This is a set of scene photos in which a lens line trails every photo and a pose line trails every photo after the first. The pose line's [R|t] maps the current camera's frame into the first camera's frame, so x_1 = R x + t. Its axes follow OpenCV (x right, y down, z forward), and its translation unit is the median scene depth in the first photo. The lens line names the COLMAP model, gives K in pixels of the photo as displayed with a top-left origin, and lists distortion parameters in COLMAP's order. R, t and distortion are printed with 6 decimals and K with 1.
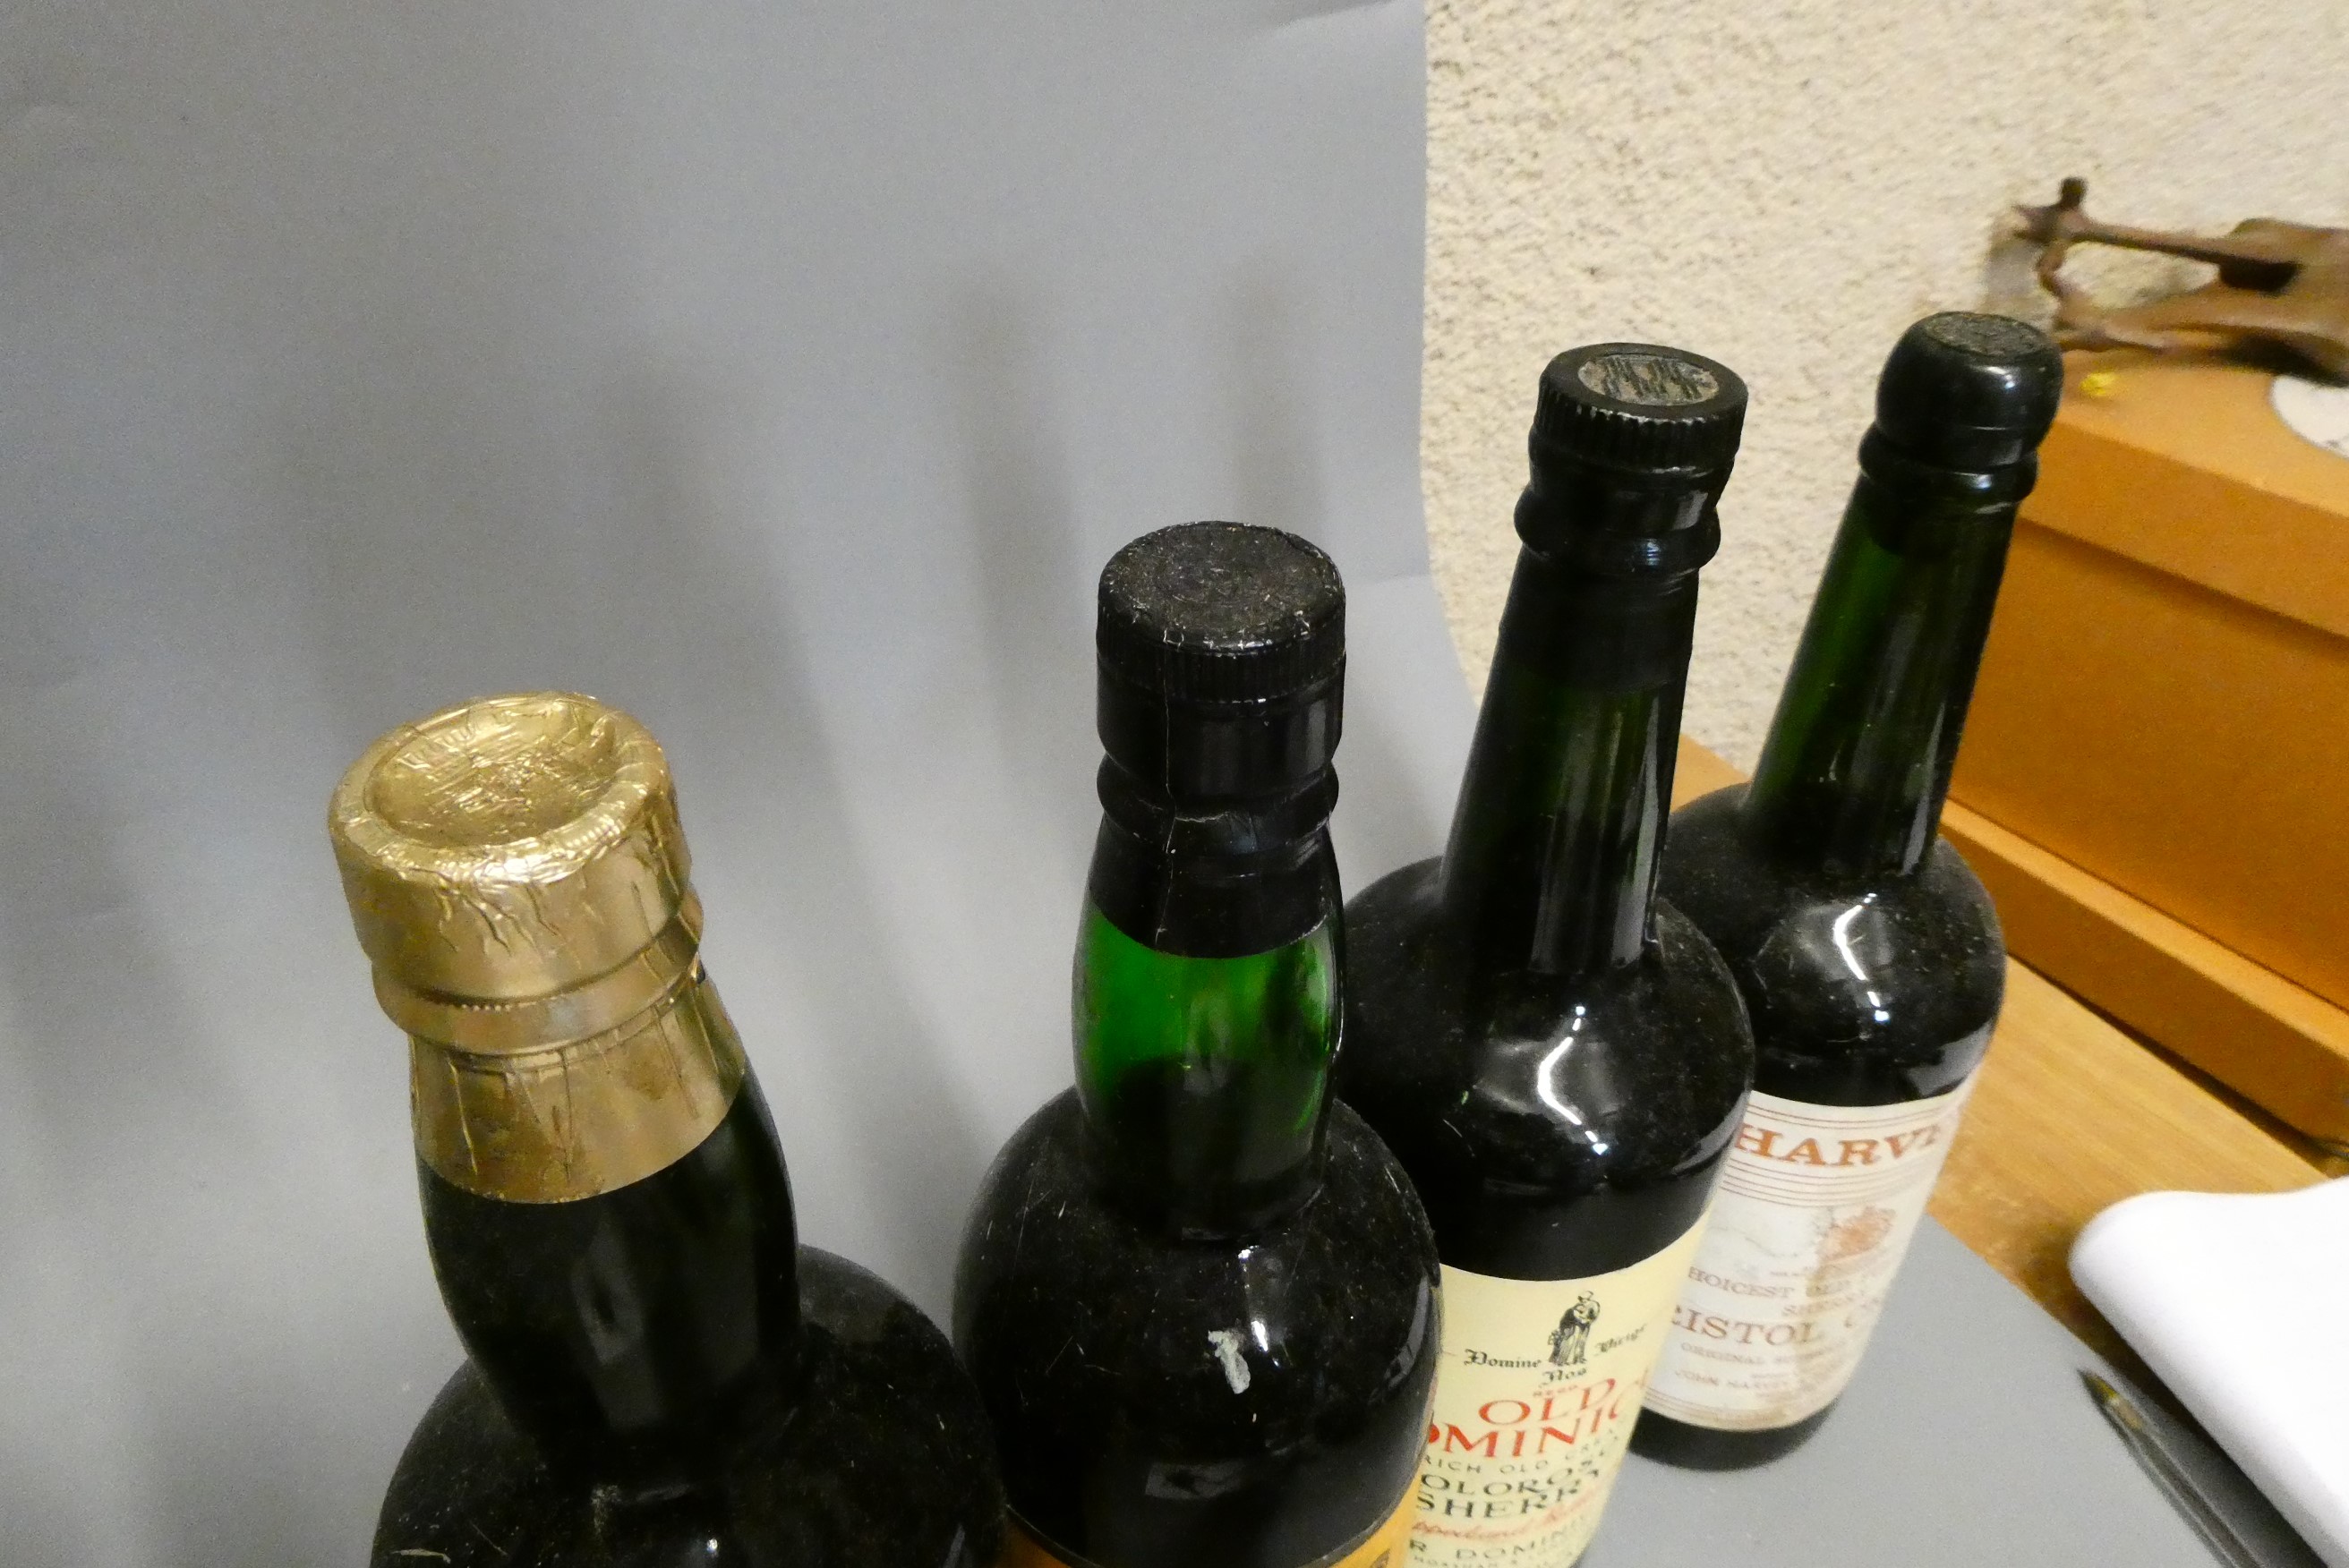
lens RADIAL K [[1668.2, 0, 1169.2], [0, 1668.2, 783.7], [0, 0, 1]] dist [0.005241, -0.018989]
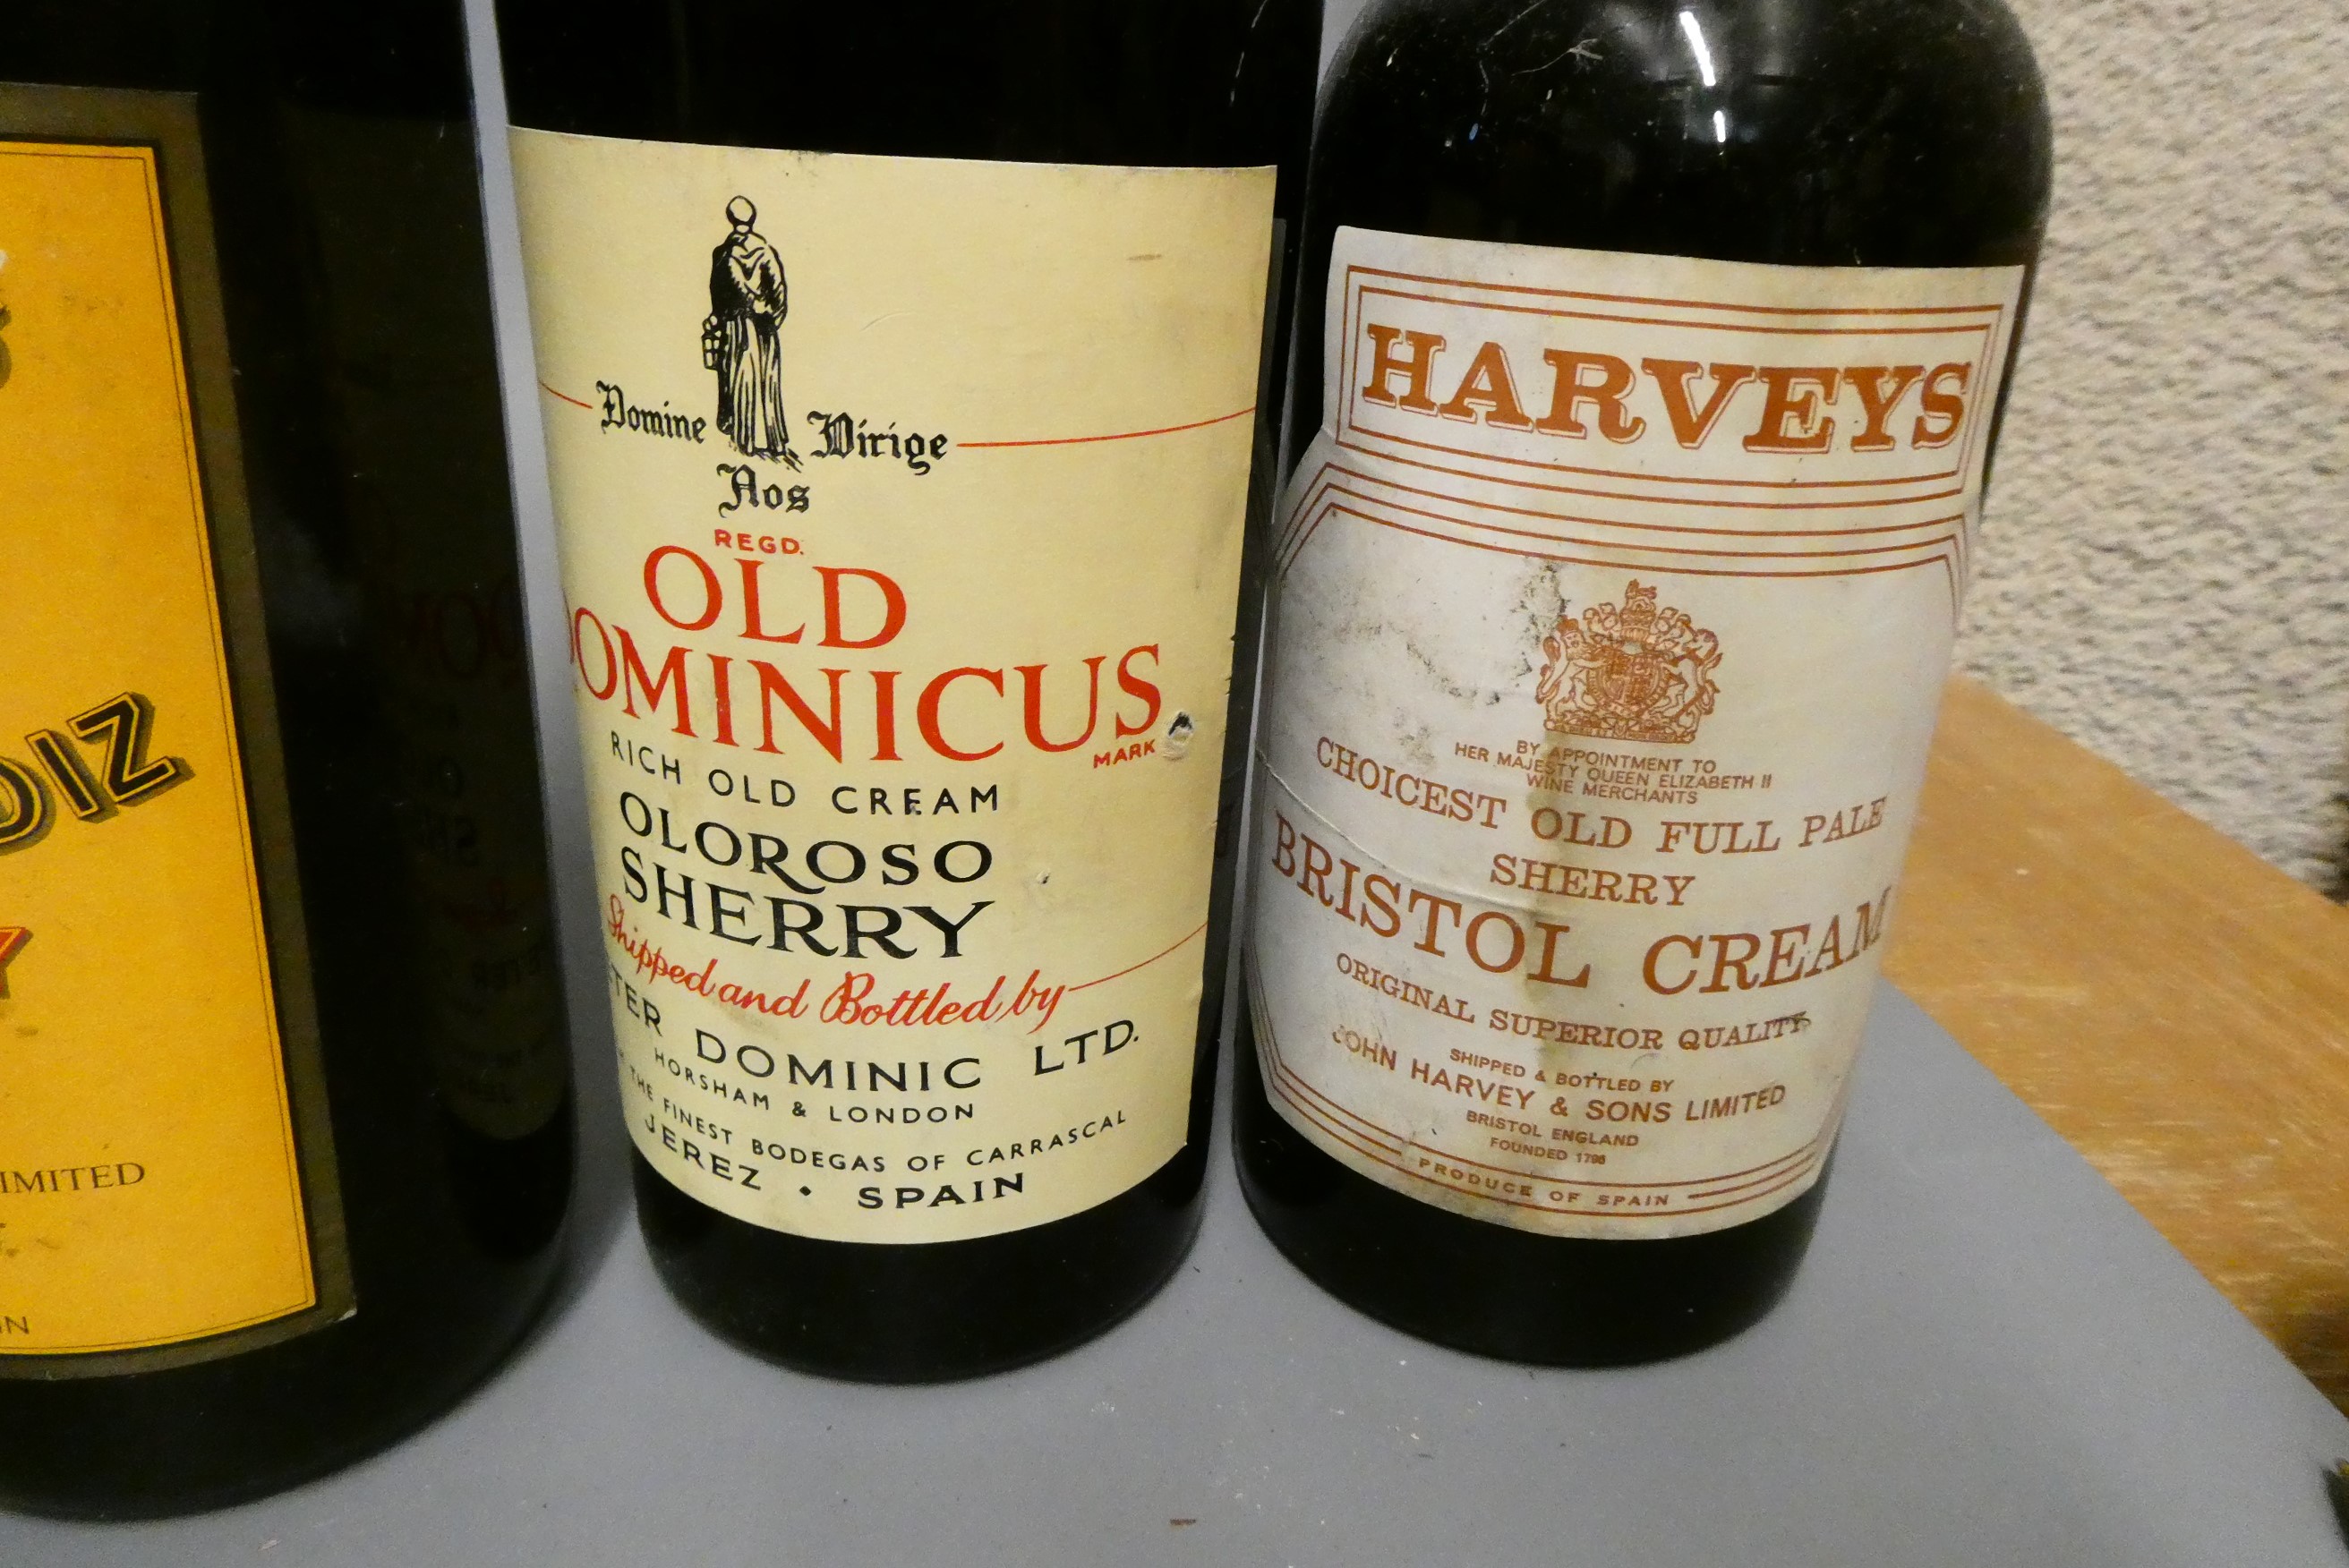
lens RADIAL K [[1668.2, 0, 1176.0], [0, 1668.2, 788.6], [0, 0, 1]] dist [0.005241, -0.018989]
pose [[0.900287, 0.194287, -0.389534, 0.476032], [-0.290128, 0.934944, -0.204221, 0.426346], [0.324514, 0.296872, 0.898085, 0.516720]]
